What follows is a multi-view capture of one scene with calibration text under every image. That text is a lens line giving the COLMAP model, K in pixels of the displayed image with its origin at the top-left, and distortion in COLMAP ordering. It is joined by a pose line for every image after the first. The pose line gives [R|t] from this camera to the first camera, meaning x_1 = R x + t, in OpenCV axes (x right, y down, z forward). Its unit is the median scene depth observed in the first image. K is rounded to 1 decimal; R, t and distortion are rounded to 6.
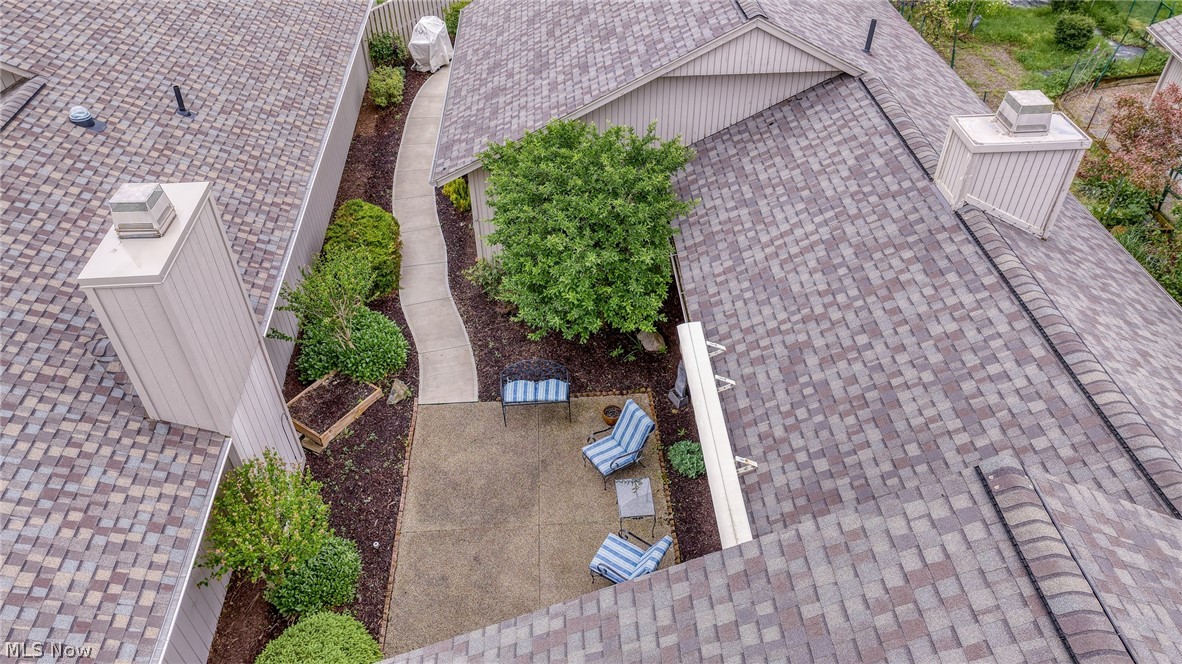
lens RADIAL K [[821.1, 0, 591.0], [0, 821.1, 332.0], [0, 0, 1]] dist [-0.002451, 0.004988]
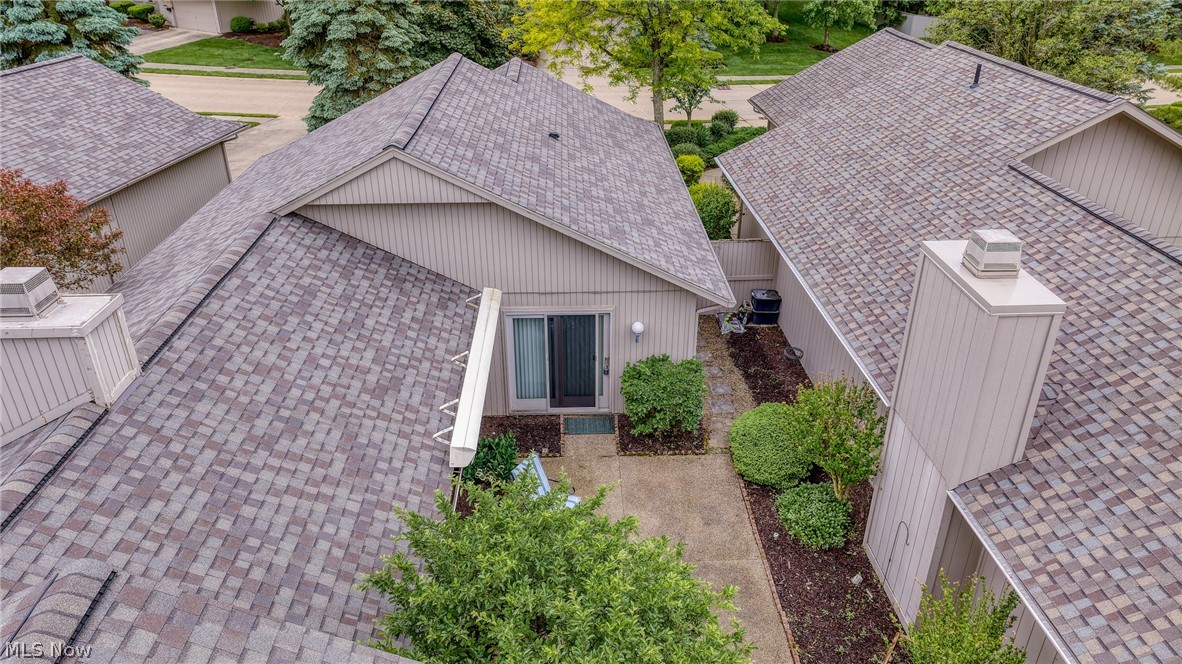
lens RADIAL K [[821.1, 0, 591.0], [0, 821.1, 332.0], [0, 0, 1]] dist [-0.002451, 0.004988]
pose [[-0.999556, -0.000114, 0.029806, -0.045734], [0.027728, 0.363317, 0.931253, -0.813442], [-0.010935, 0.931666, -0.363152, 1.086747]]
